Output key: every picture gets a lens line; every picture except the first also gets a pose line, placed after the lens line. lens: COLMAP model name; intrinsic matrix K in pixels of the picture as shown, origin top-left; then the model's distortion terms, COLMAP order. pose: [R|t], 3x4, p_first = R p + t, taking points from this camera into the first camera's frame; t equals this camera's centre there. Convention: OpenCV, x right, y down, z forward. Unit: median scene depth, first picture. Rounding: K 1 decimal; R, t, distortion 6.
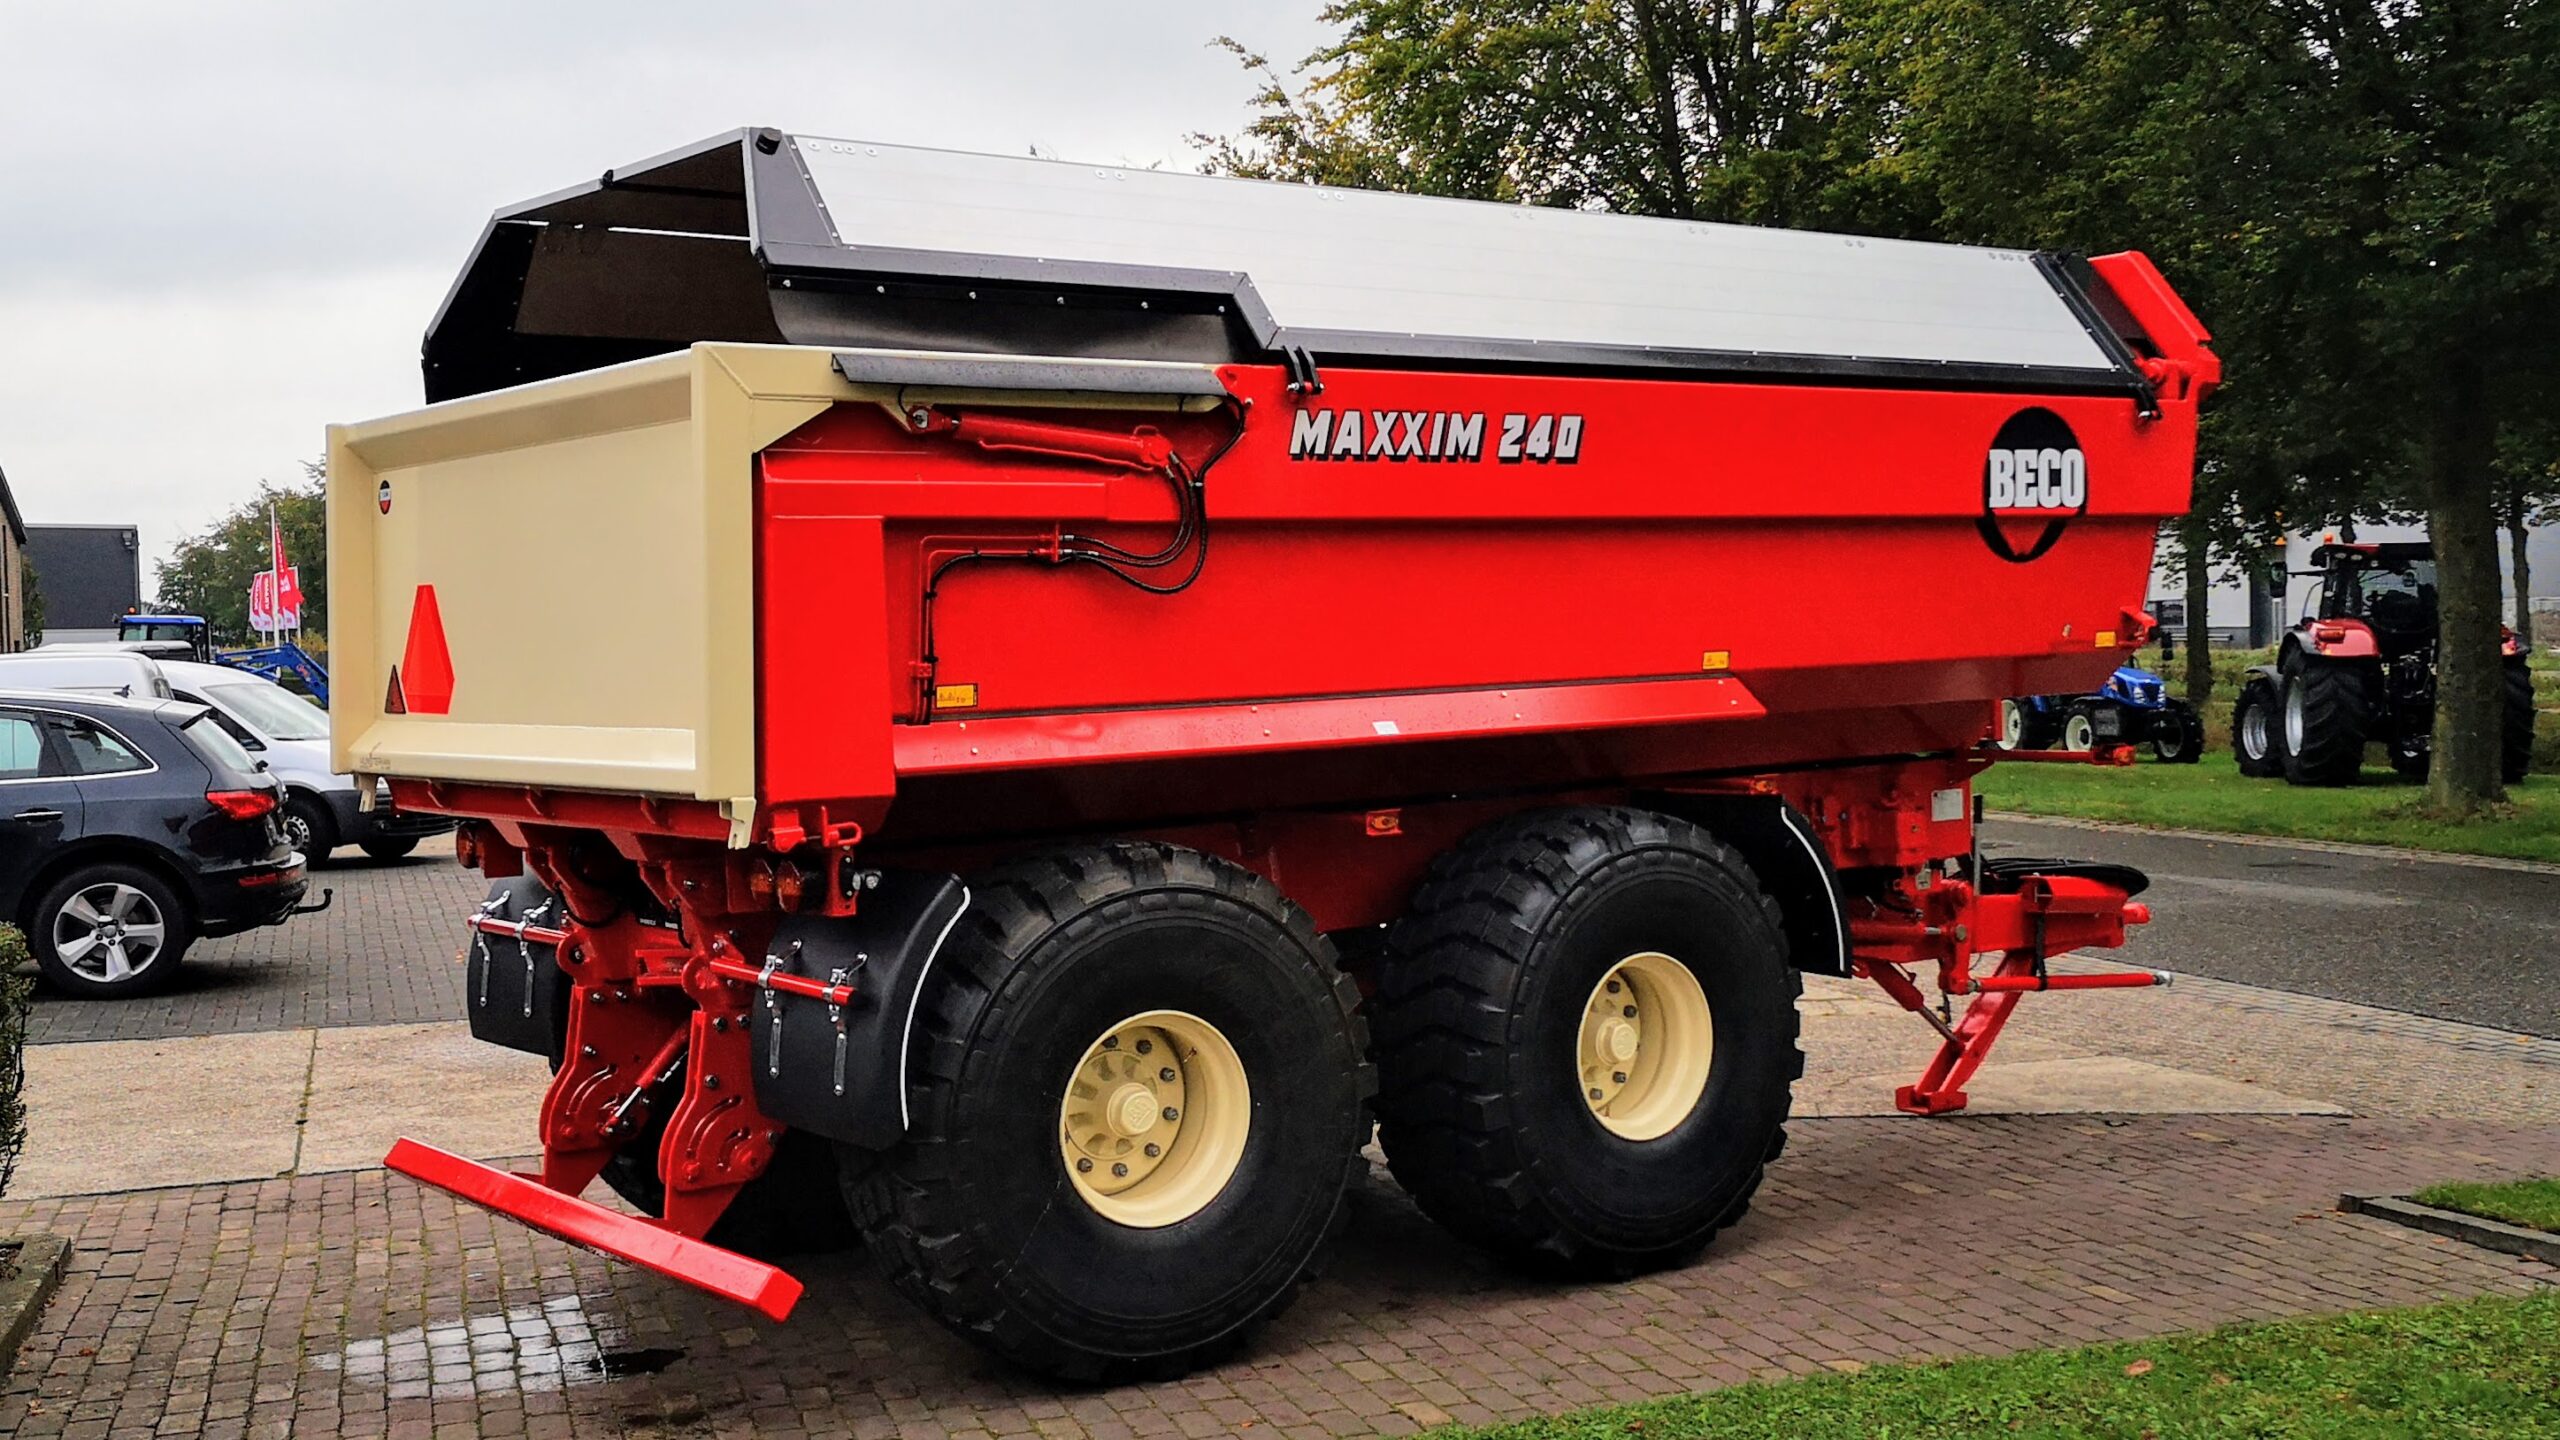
lens RADIAL K [[2592.4, 0, 1279.1], [0, 2592.4, 669.7], [0, 0, 1]] dist [0.063024, -0.011774]
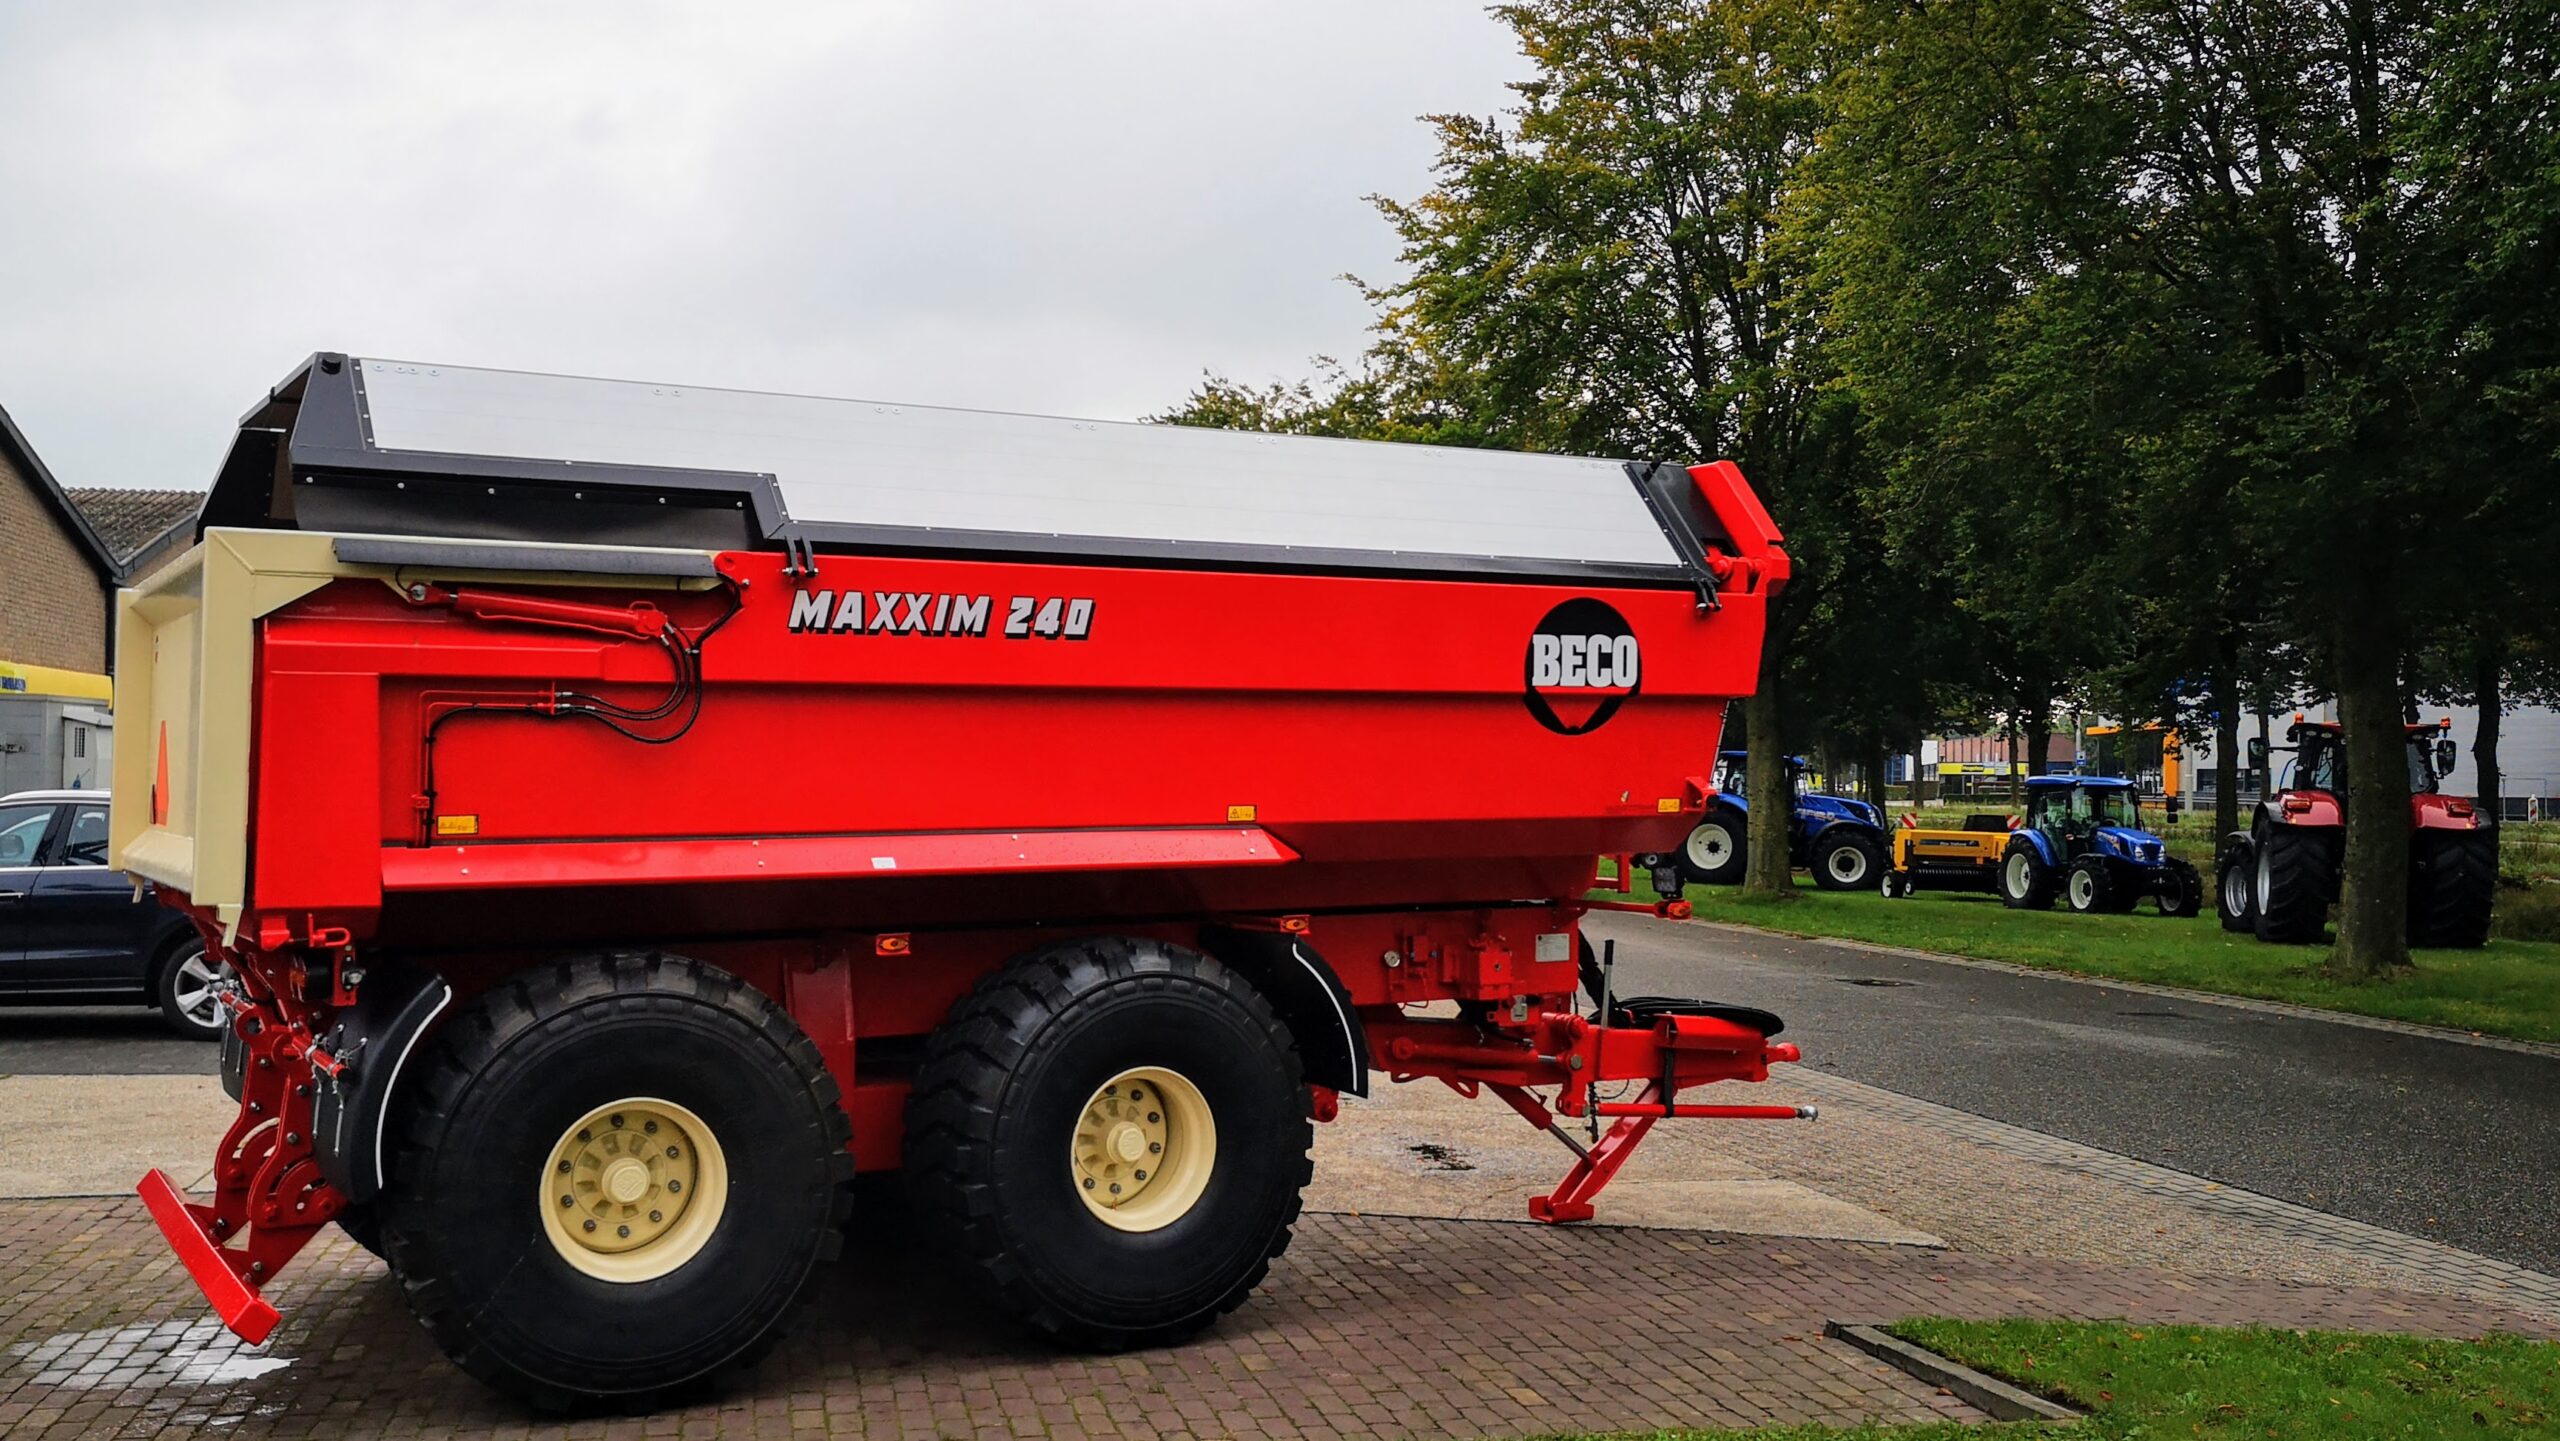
lens RADIAL K [[2165.0, 0, 1280.0], [0, 2165.0, 720.5], [0, 0, 1]] dist [0.055204, -0.009663]
pose [[0.985842, 0.025071, -0.165792, 0.353156], [-0.031003, 0.998965, -0.033291, -0.013671], [0.164786, 0.037960, 0.985599, 0.060867]]
